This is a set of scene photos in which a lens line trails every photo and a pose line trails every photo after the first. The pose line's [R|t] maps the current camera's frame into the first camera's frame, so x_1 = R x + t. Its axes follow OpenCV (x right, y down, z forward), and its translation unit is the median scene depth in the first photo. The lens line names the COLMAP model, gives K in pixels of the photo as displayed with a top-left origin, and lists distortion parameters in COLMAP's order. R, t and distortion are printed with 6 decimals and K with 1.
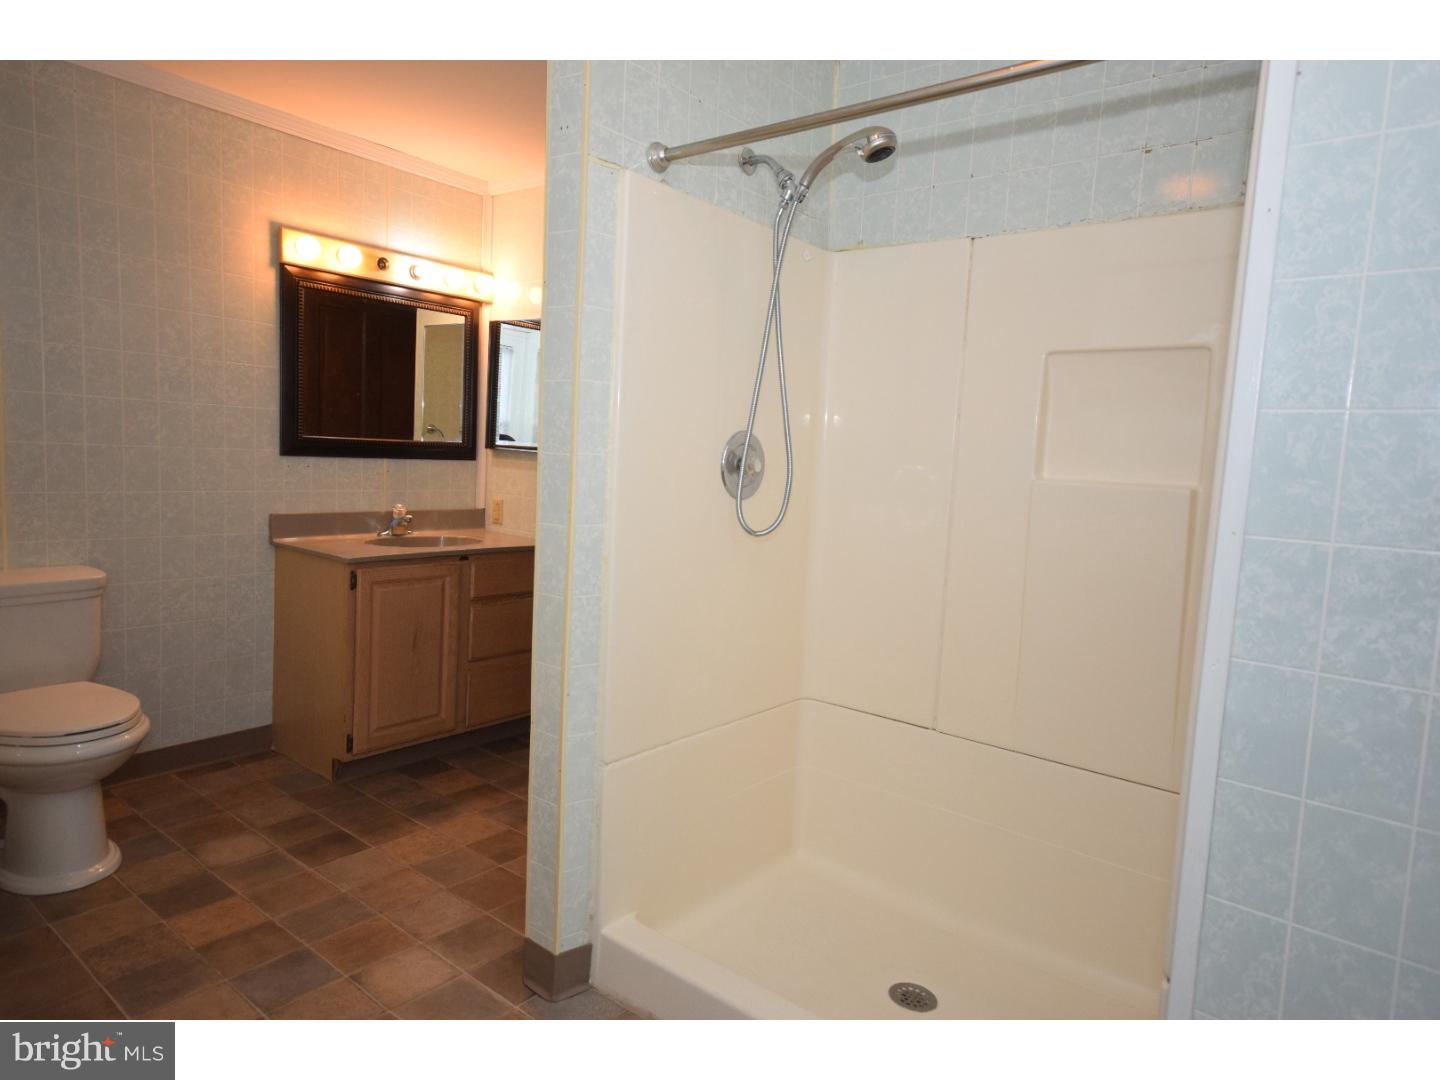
lens RADIAL K [[864.6, 0, 725.6], [0, 864.6, 534.9], [0, 0, 1]] dist [0.019715, 0.002930]
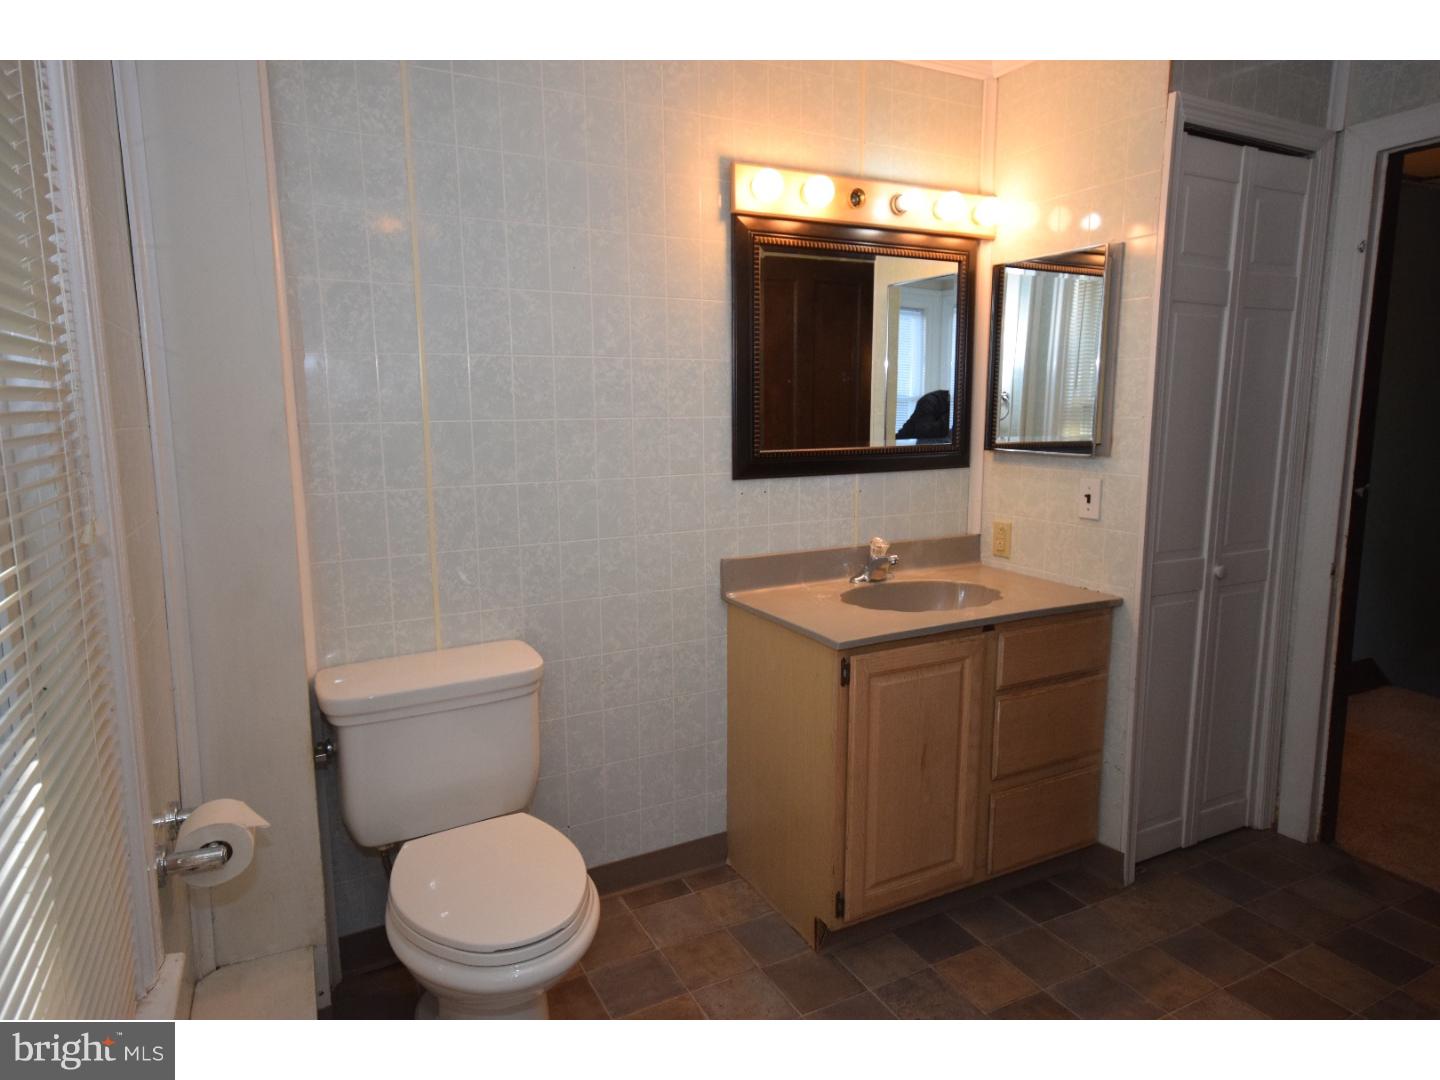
lens RADIAL K [[866.0, 0, 720.0], [0, 866.0, 540.0], [0, 0, 1]] dist [-0.002631, 0.000533]
pose [[0.912030, 0.003010, -0.410112, -0.223453], [0.015386, 0.999018, 0.041550, -0.071849], [0.409834, -0.044205, 0.911088, 0.328137]]
